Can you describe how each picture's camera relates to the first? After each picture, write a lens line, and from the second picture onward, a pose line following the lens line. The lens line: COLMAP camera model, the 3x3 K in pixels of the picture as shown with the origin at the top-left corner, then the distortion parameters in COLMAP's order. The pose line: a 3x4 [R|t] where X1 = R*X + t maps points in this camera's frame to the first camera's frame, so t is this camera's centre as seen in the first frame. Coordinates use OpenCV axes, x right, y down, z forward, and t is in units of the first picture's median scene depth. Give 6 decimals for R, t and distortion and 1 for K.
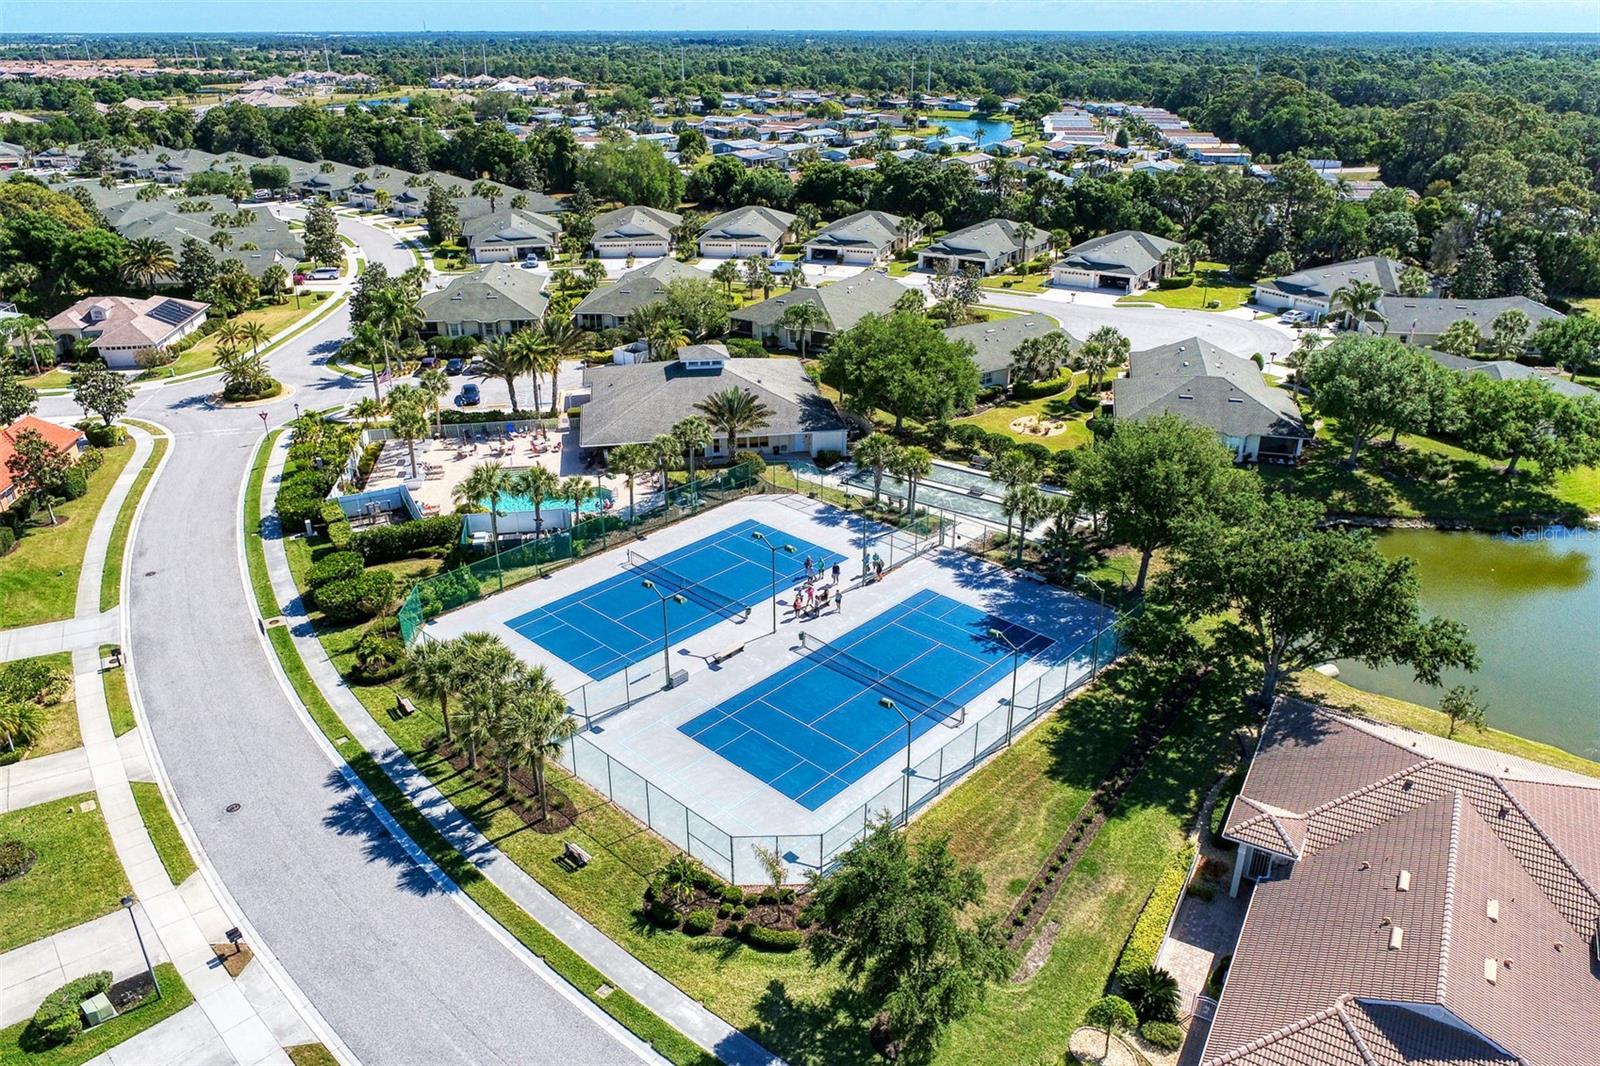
lens RADIAL K [[1102.9, 0, 800.0], [0, 1102.9, 533.0], [0, 0, 1]] dist [-0.009181, 0.000496]
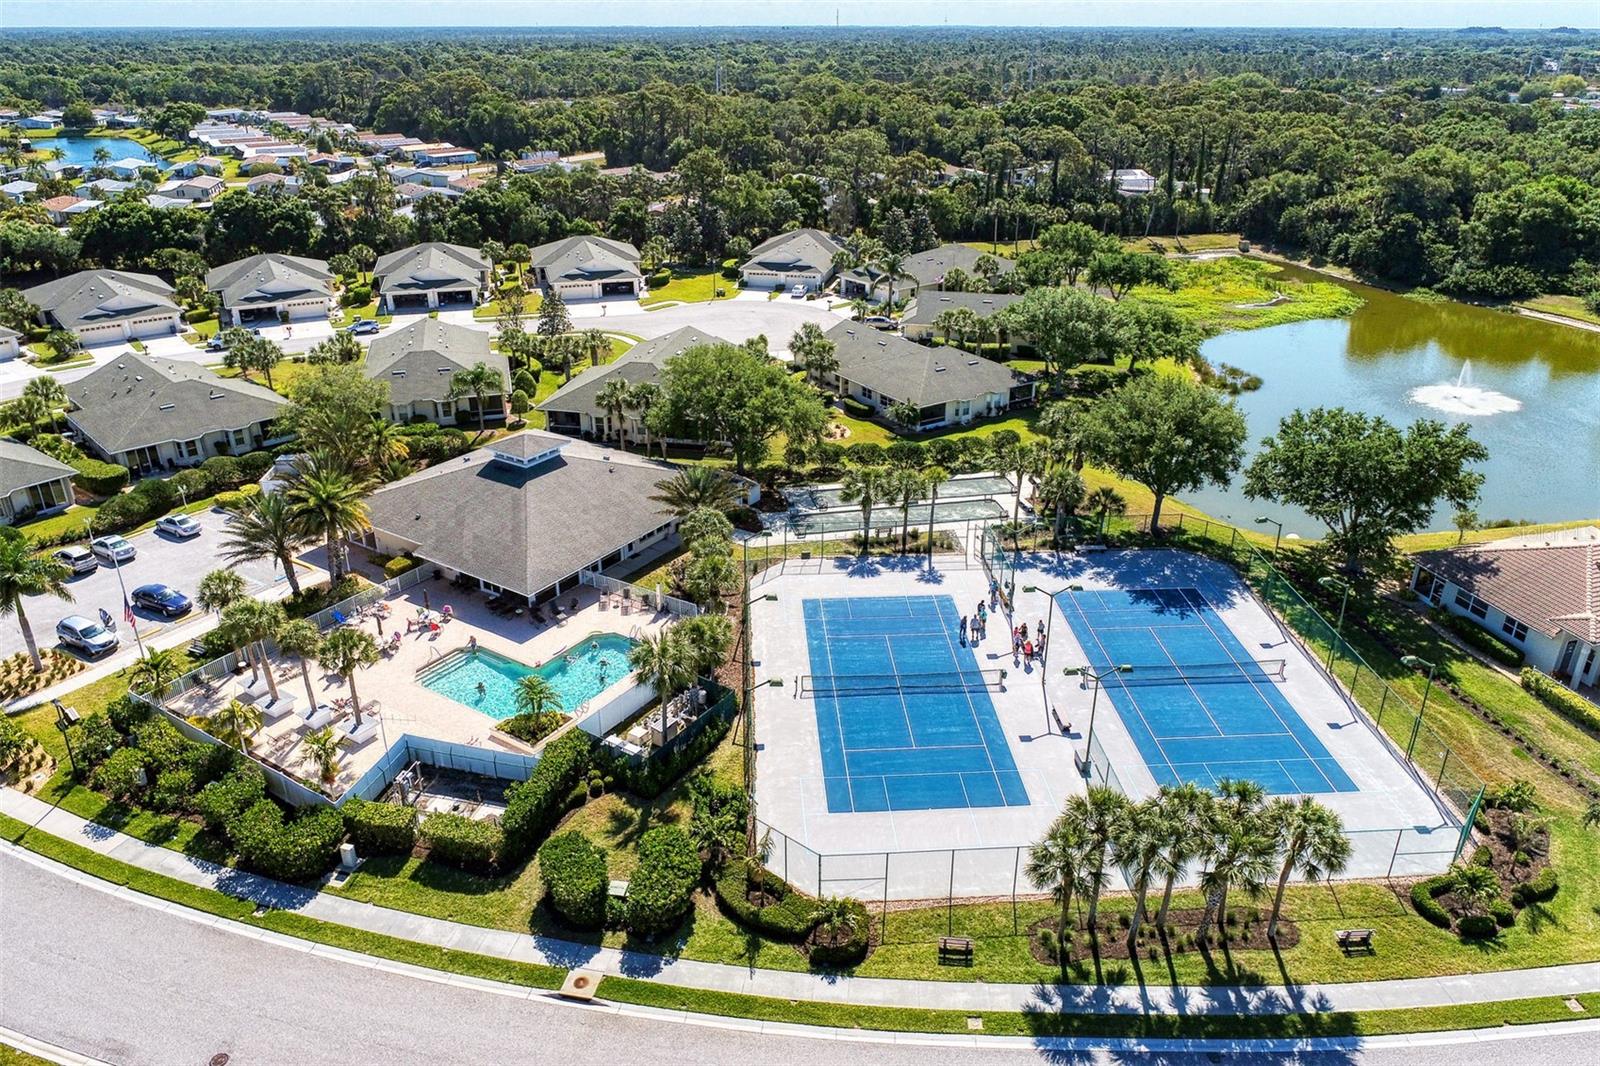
lens RADIAL K [[1102.9, 0, 800.0], [0, 1102.9, 533.0], [0, 0, 1]] dist [-0.009181, 0.000496]
pose [[0.682471, -0.305396, 0.664053, -0.653322], [0.302874, 0.945016, 0.123336, -0.182849], [-0.665207, 0.116951, 0.737443, 0.367448]]
